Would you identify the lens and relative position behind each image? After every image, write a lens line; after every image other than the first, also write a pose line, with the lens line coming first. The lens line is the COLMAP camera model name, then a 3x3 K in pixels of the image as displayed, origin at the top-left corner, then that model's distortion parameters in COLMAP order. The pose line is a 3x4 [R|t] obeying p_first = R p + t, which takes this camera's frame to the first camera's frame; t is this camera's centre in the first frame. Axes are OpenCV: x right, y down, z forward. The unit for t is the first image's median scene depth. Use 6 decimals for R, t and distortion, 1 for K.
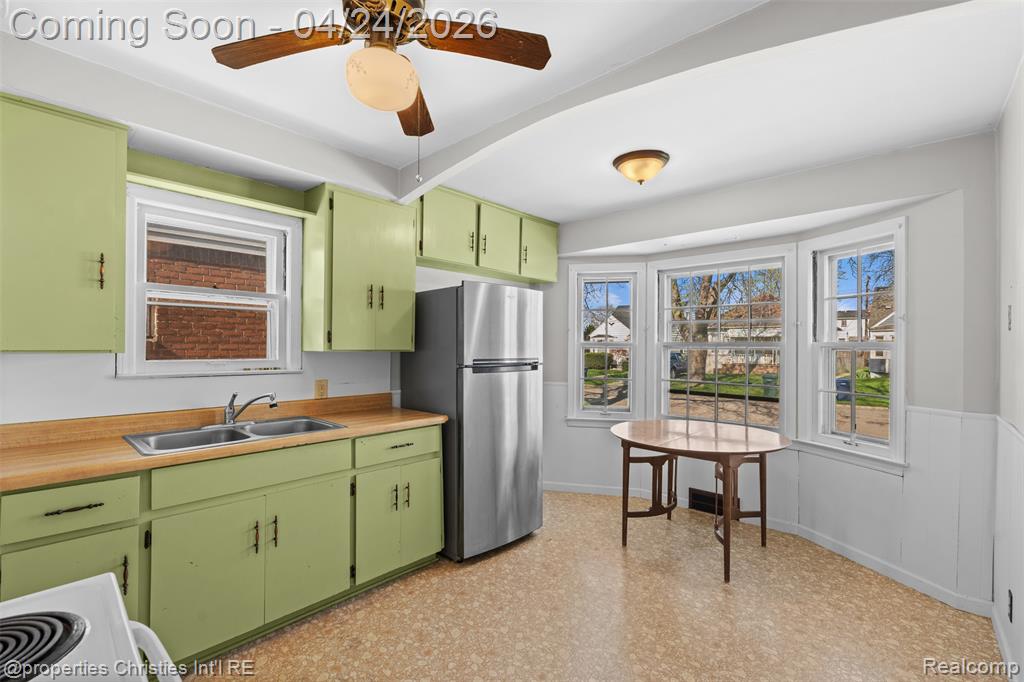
lens RADIAL K [[450.2, 0, 516.0], [0, 450.2, 345.4], [0, 0, 1]] dist [-0.007193, 0.002240]
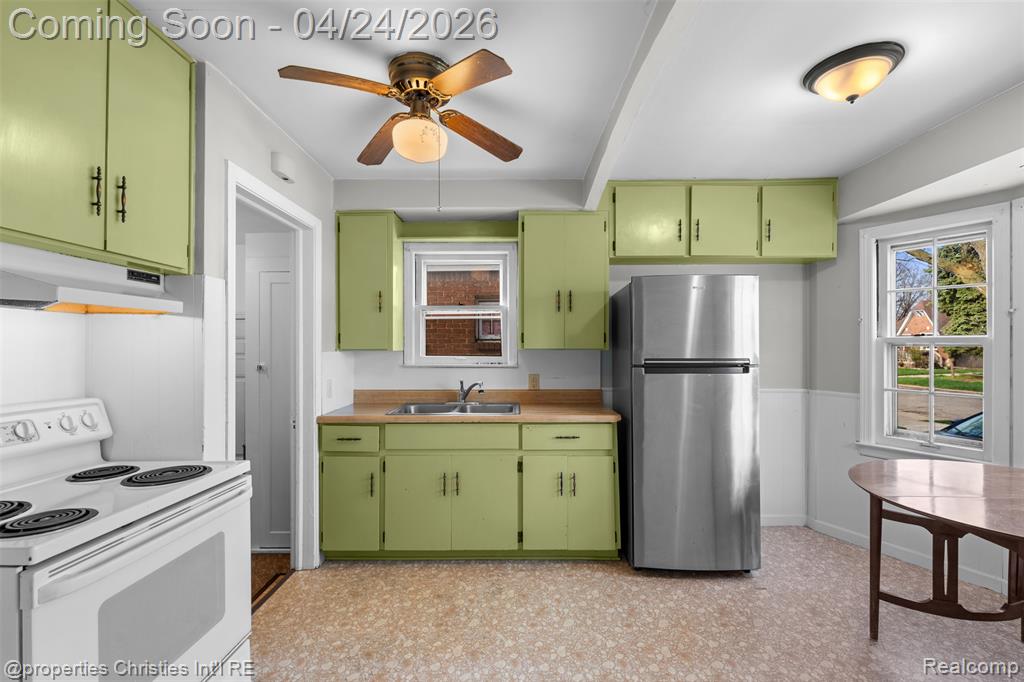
lens RADIAL K [[450.2, 0, 511.9], [0, 450.2, 342.1], [0, 0, 1]] dist [-0.007193, 0.002240]
pose [[0.664692, -0.012142, -0.747018, 0.449034], [0.009694, 0.999924, -0.007627, 0.000774], [0.747054, -0.002172, 0.664760, 0.175178]]
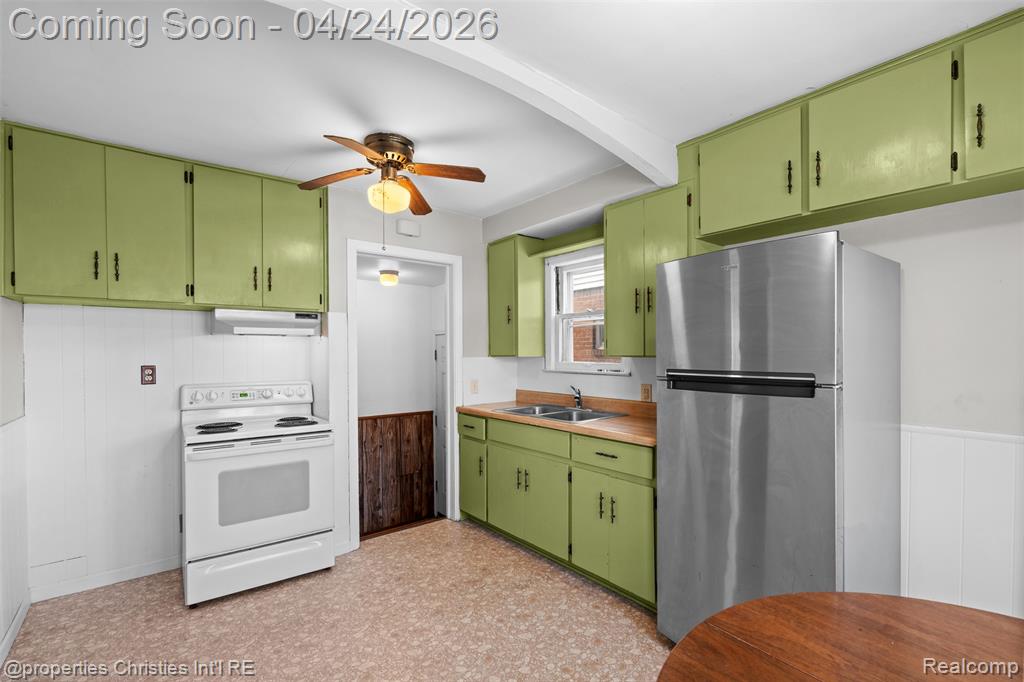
lens RADIAL K [[450.2, 0, 513.8], [0, 450.2, 354.1], [0, 0, 1]] dist [-0.007193, 0.002240]
pose [[-0.151421, 0.000480, -0.988469, 0.699164], [0.010694, 0.999942, -0.001152, 0.004808], [0.988412, -0.010745, -0.151417, 0.911803]]
